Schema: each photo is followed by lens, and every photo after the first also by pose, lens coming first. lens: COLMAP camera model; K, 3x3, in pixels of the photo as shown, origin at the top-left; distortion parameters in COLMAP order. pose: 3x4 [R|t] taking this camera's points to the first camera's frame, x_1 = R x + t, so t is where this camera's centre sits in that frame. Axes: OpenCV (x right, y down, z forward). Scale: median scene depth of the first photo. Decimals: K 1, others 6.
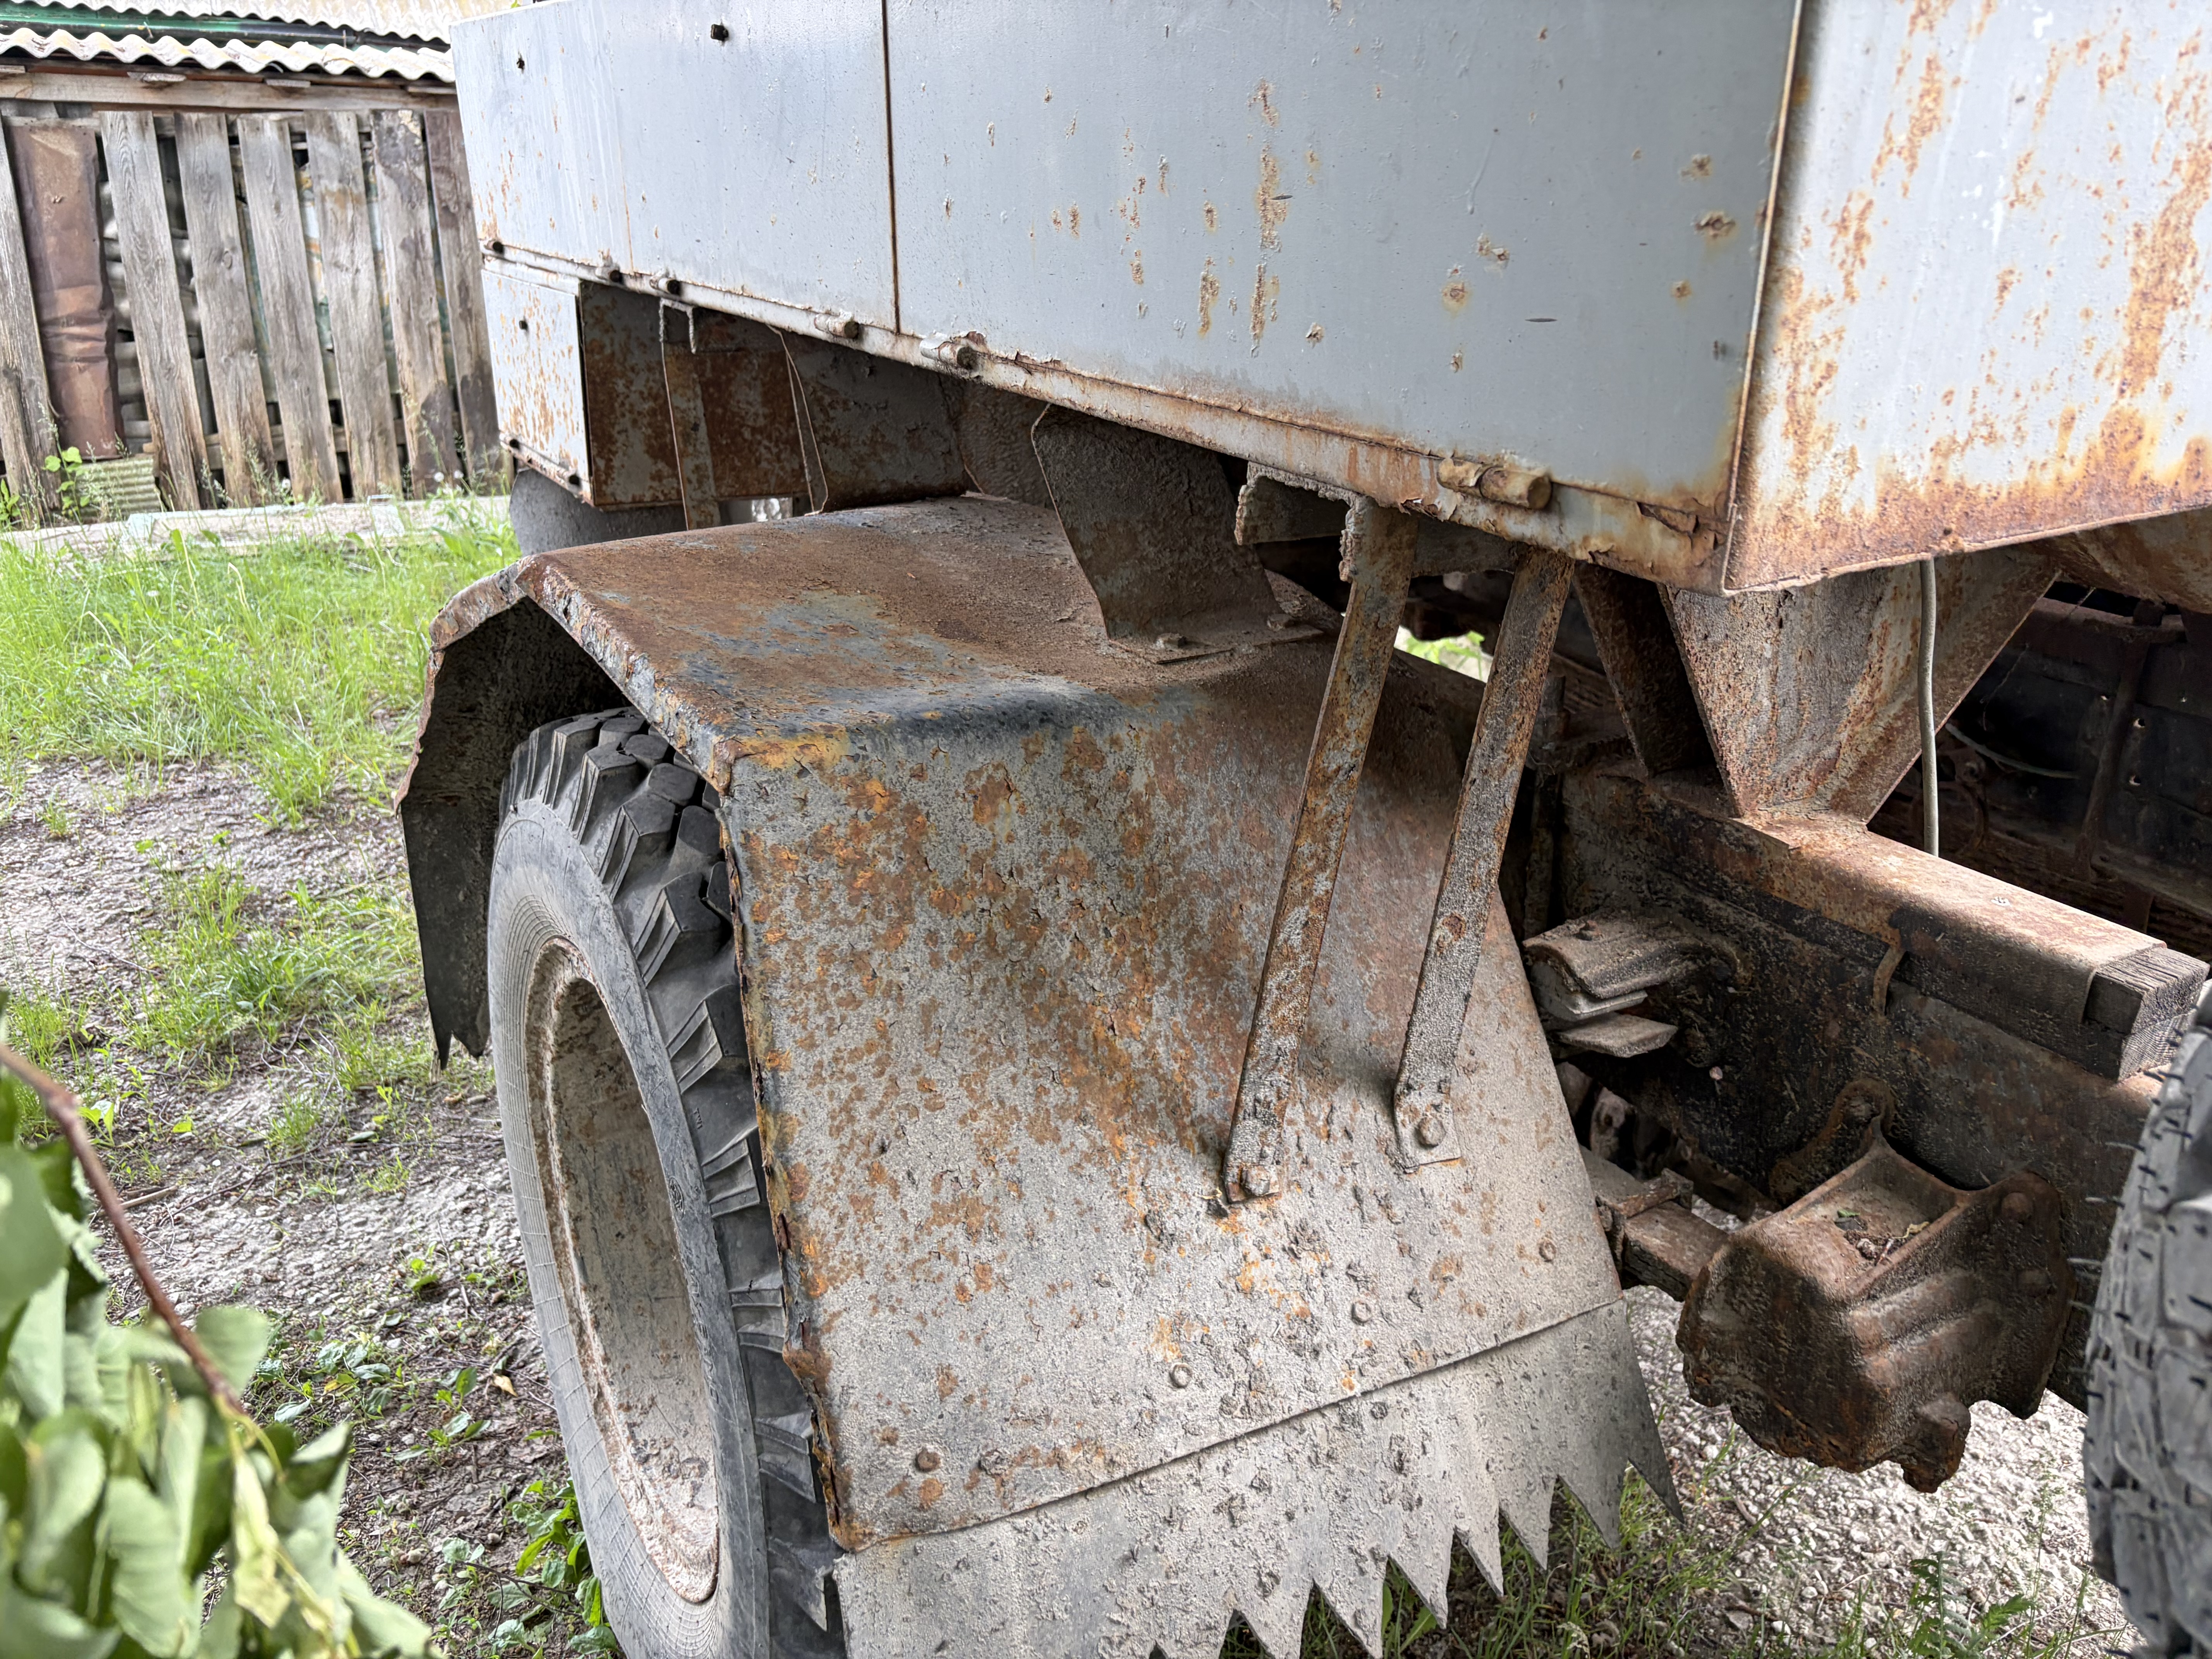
lens RADIAL K [[1682.5, 0, 1111.0], [0, 1682.5, 829.6], [0, 0, 1]] dist [0.007655, -0.007572]
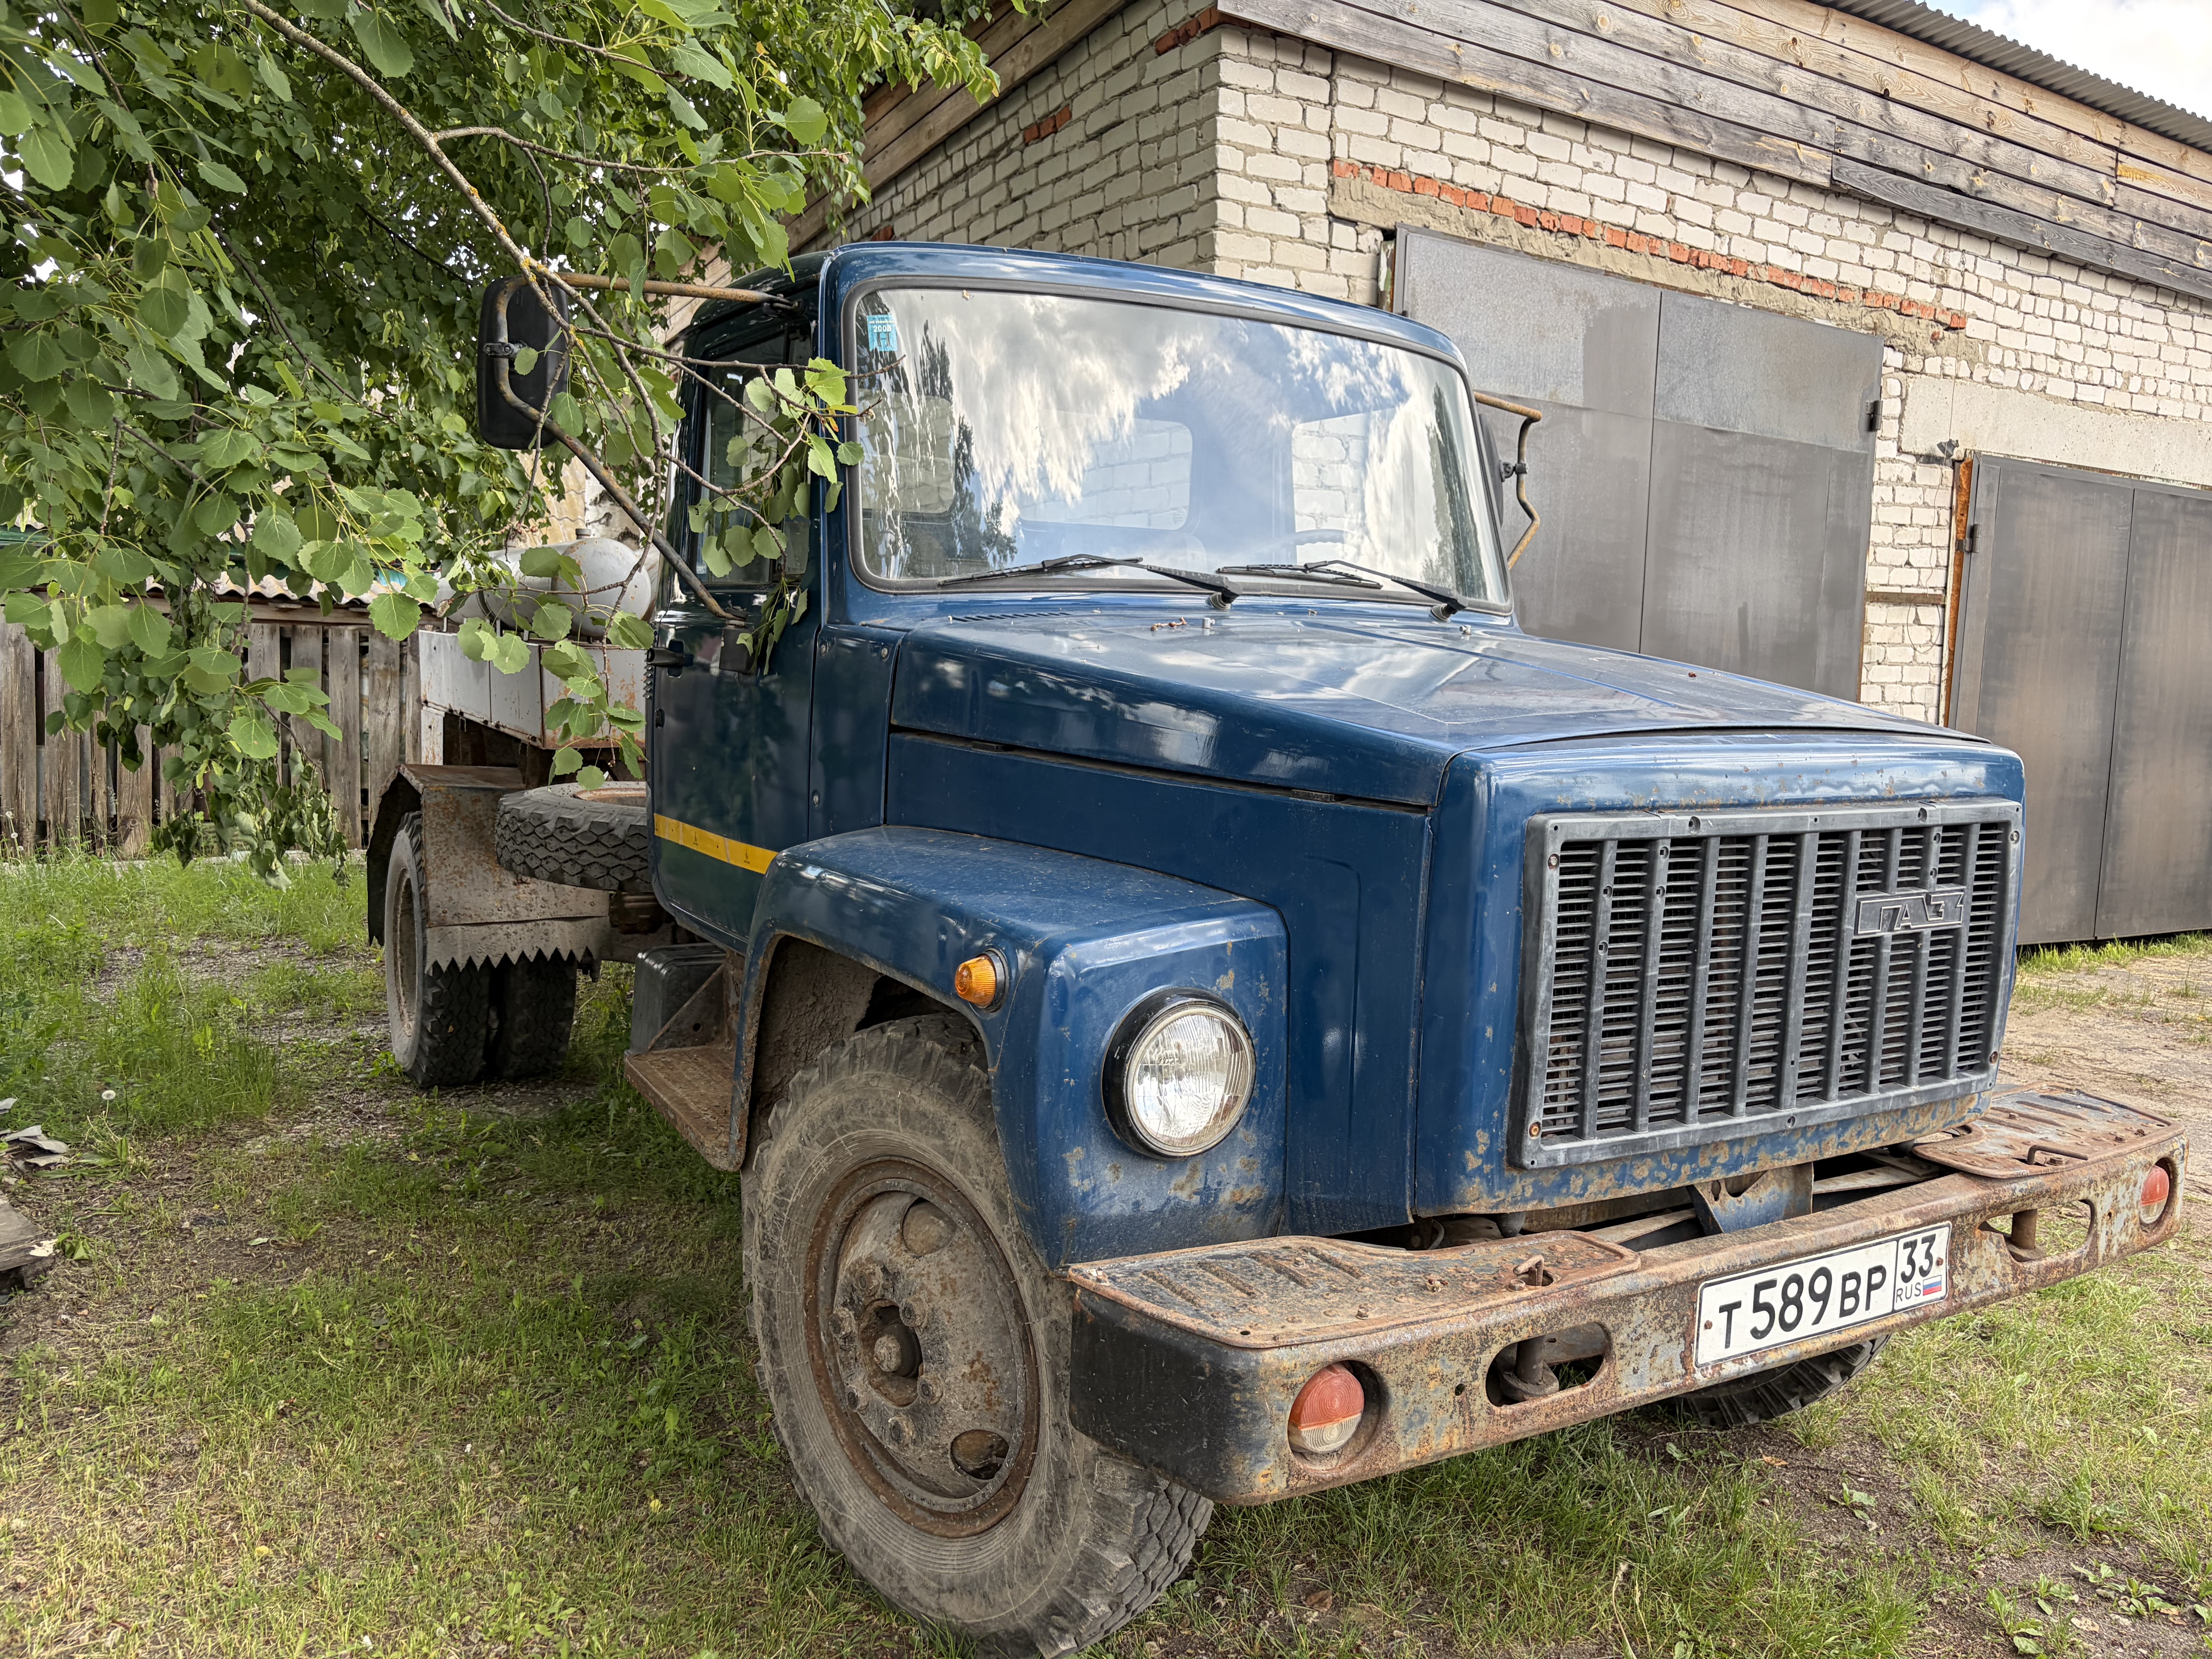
lens RADIAL K [[1682.5, 0, 1104.1], [0, 1682.5, 829.1], [0, 0, 1]] dist [0.007655, -0.007572]
pose [[0.999848, 0.016003, -0.006989, 0.276515], [-0.017270, 0.965462, -0.259972, 0.200788], [0.002587, 0.260053, 0.965591, -0.583156]]
